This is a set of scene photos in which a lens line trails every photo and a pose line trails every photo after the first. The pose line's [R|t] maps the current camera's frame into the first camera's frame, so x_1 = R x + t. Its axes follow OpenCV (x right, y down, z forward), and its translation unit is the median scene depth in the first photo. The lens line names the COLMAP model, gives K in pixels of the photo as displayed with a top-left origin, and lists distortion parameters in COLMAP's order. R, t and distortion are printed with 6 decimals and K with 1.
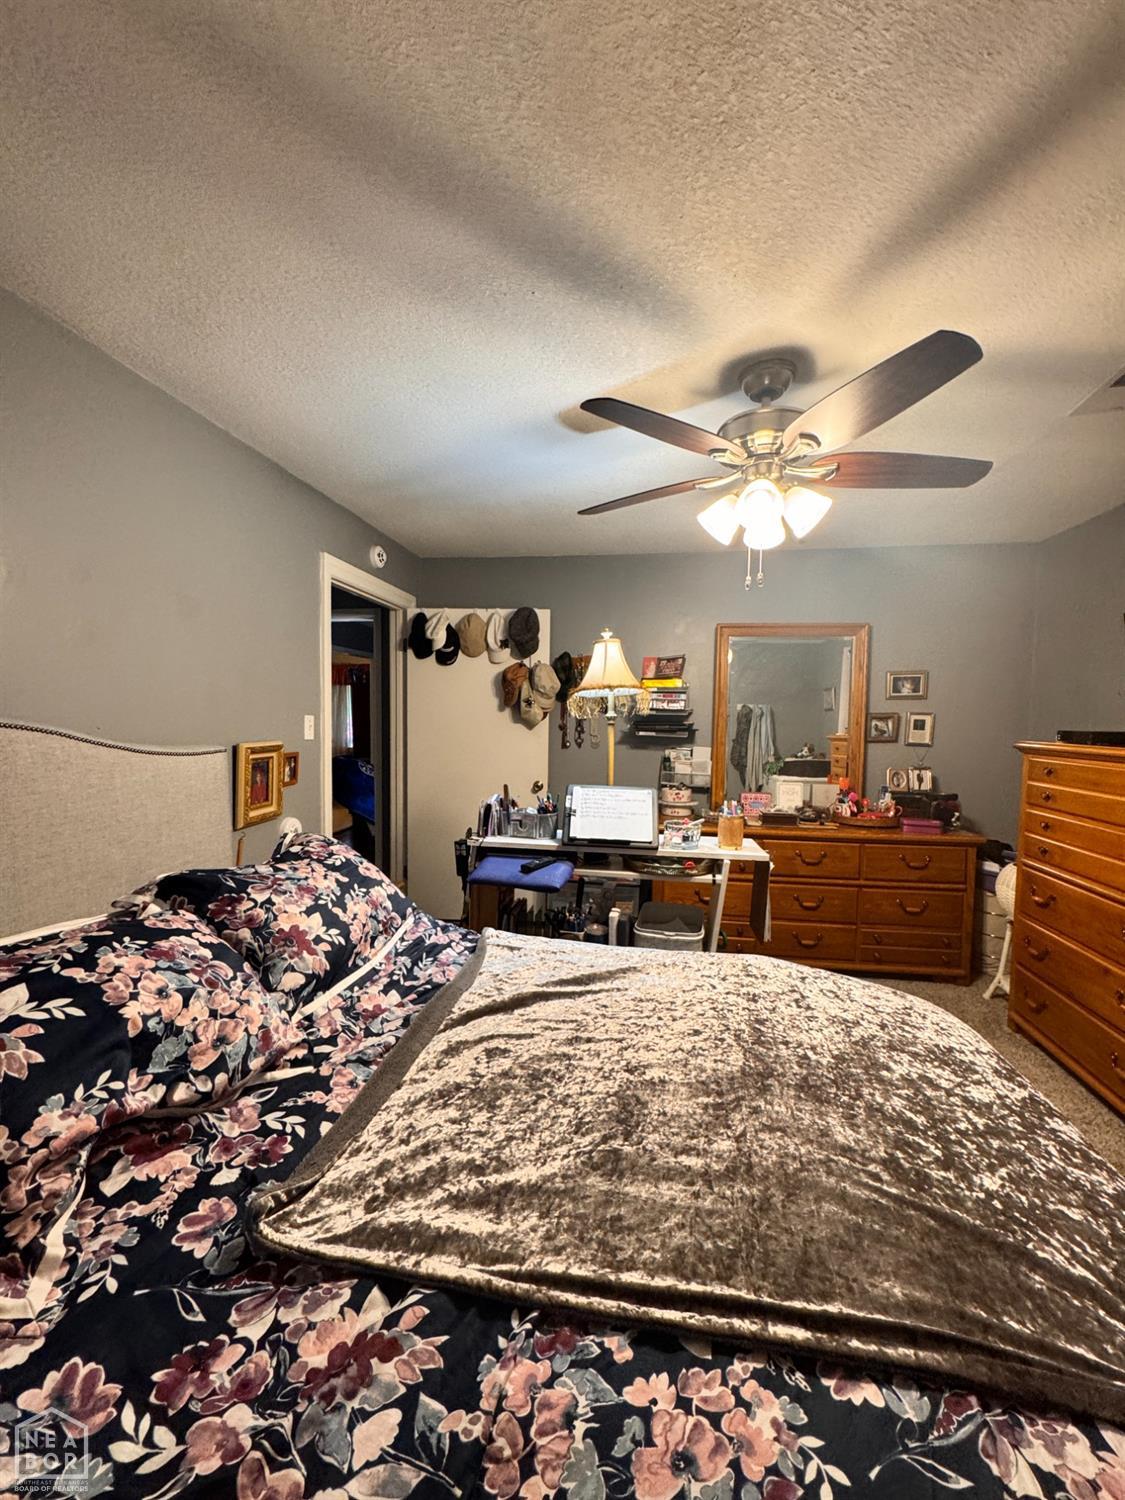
lens RADIAL K [[598.8, 0, 562.5], [0, 598.8, 750.0], [0, 0, 1]] dist [-0.002874, 0.000548]
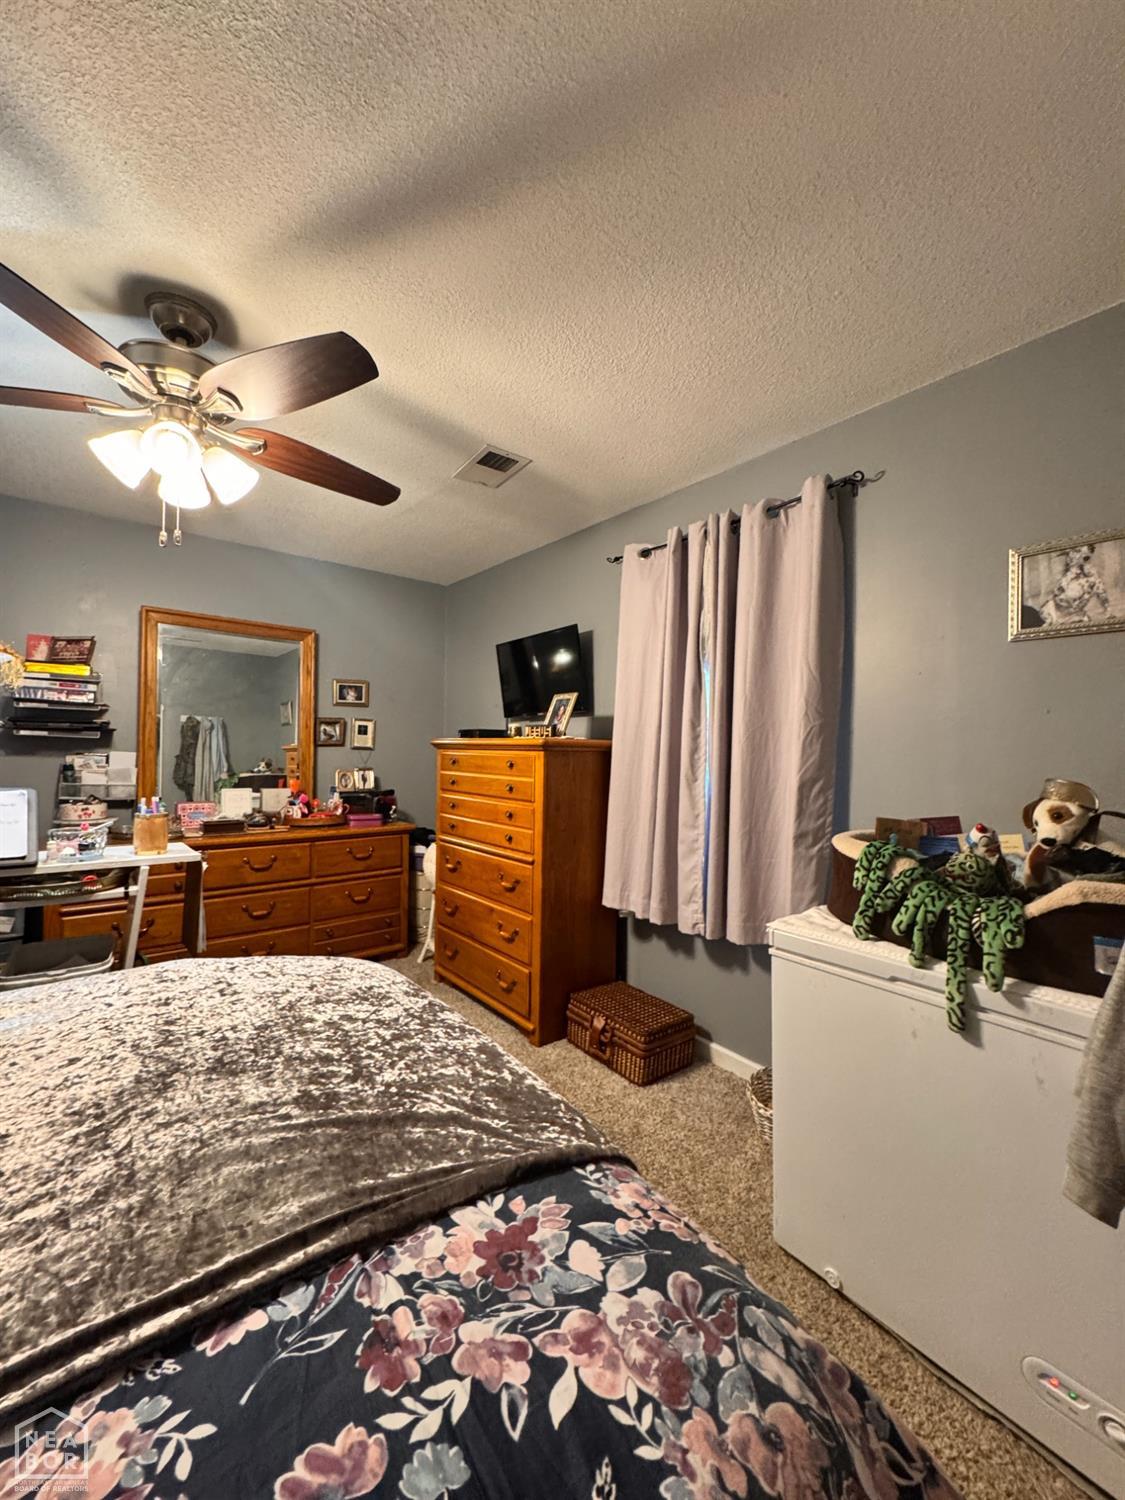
lens RADIAL K [[598.8, 0, 562.5], [0, 598.8, 750.0], [0, 0, 1]] dist [-0.002874, 0.000548]
pose [[0.665770, -0.004773, 0.746142, 0.059146], [0.033507, 0.999162, -0.023507, 0.091056], [-0.745405, 0.040651, 0.665372, -0.006209]]
